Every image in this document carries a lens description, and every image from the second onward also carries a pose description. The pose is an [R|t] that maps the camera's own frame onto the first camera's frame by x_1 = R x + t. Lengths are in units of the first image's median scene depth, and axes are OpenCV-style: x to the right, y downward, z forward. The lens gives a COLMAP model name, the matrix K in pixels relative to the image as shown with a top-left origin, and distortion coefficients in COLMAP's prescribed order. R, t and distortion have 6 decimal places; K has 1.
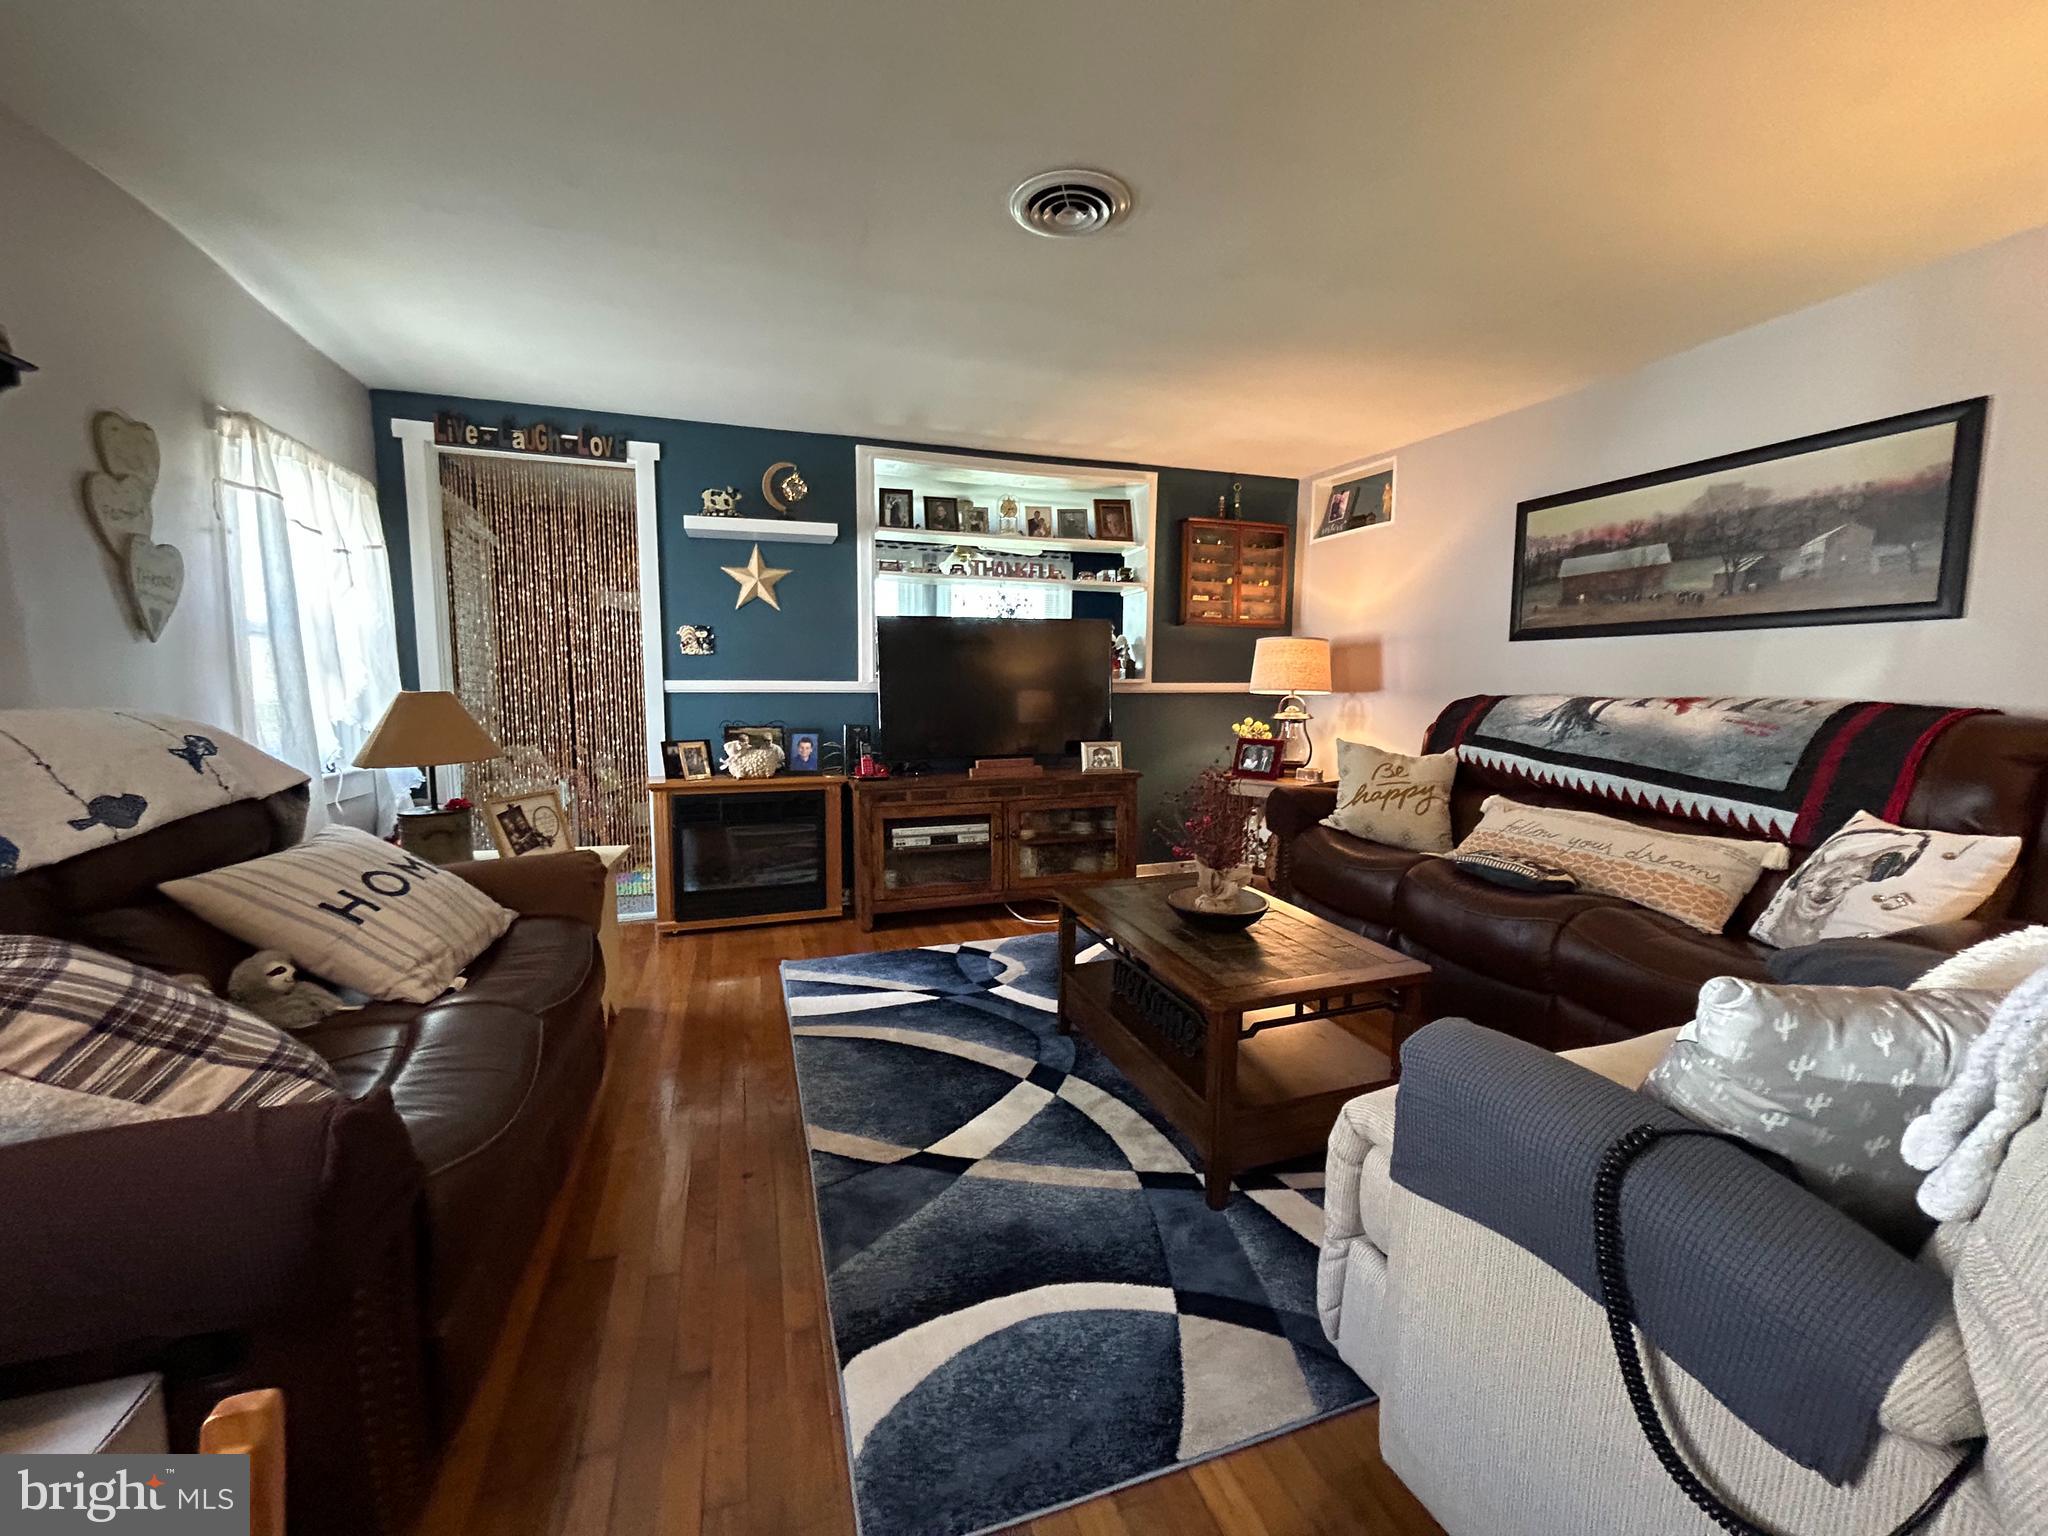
lens RADIAL K [[827.8, 0, 1029.7], [0, 827.8, 769.5], [0, 0, 1]] dist [-0.000985, 0.000476]
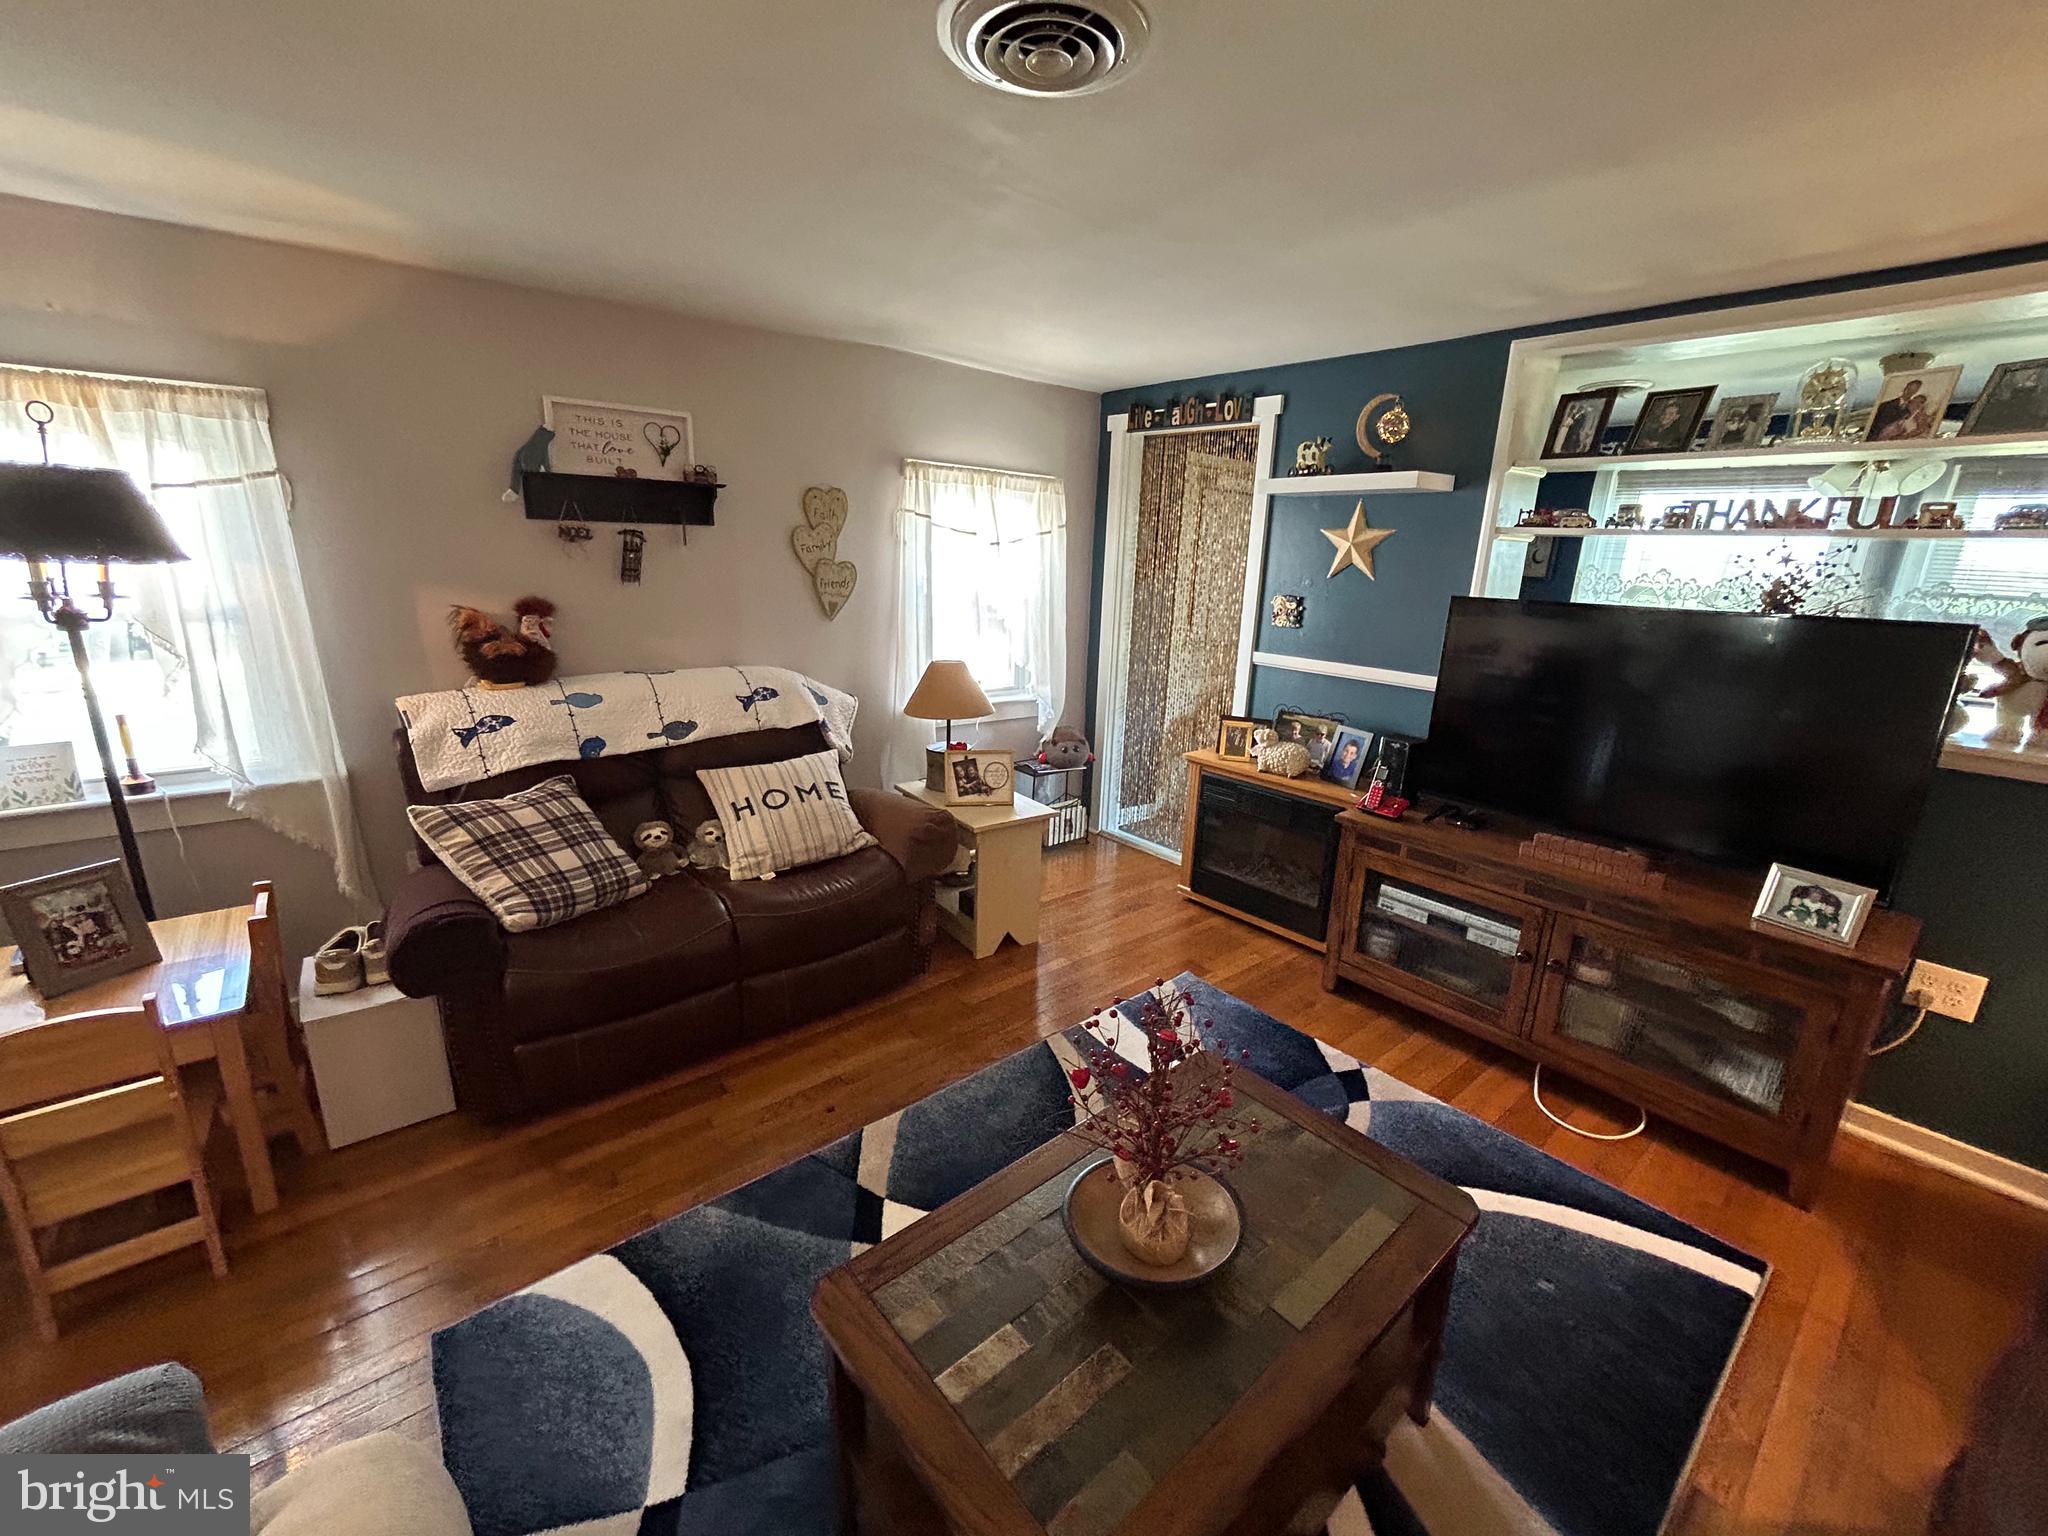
lens RADIAL K [[827.8, 0, 1029.1], [0, 827.8, 770.2], [0, 0, 1]] dist [-0.000985, 0.000476]
pose [[0.354651, 0.251371, -0.900575, 0.415535], [-0.130078, 0.967081, 0.218709, -0.168697], [0.925906, 0.039579, 0.375674, 0.447167]]
